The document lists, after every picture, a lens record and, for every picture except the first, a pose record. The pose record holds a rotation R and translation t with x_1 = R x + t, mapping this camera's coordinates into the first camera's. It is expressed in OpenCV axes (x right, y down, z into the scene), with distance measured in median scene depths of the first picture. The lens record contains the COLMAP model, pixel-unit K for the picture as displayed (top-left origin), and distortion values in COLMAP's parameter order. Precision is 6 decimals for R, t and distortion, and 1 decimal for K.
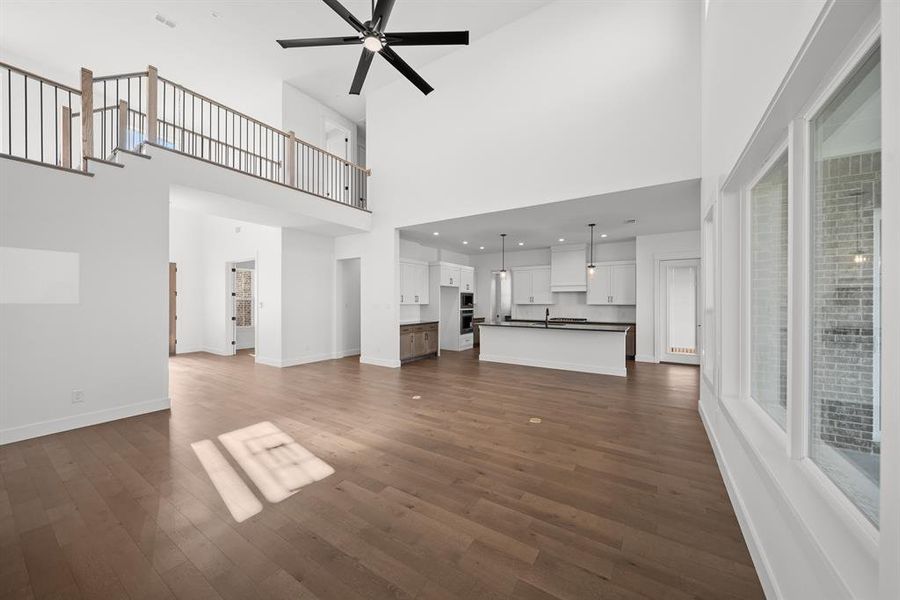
lens RADIAL K [[322.3, 0, 448.8], [0, 322.3, 302.5], [0, 0, 1]] dist [0.001334, -0.000015]
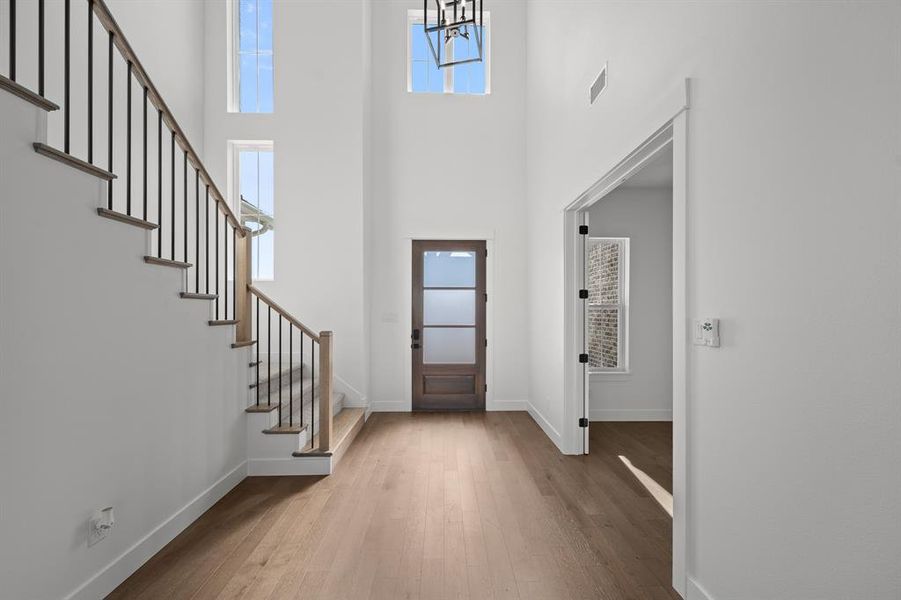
lens RADIAL K [[324.3, 0, 452.0], [0, 324.3, 310.5], [0, 0, 1]] dist [-0.002011, -0.000133]
pose [[0.568779, -0.001522, -0.822489, -0.495460], [-0.001169, 0.999996, -0.002659, -0.003669], [0.822489, 0.002473, 0.568775, 0.736685]]
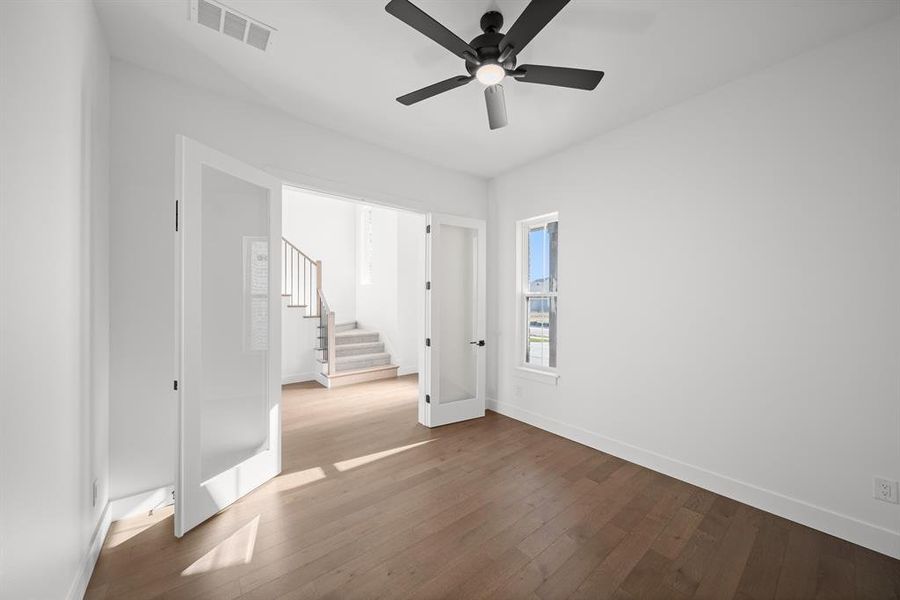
lens RADIAL K [[322.3, 0, 448.8], [0, 322.3, 302.5], [0, 0, 1]] dist [0.001334, -0.000015]
pose [[-0.308187, 0.002294, -0.951323, -0.299409], [-0.001429, 0.999995, 0.002874, -0.003587], [0.951325, 0.002245, -0.308182, 1.291484]]
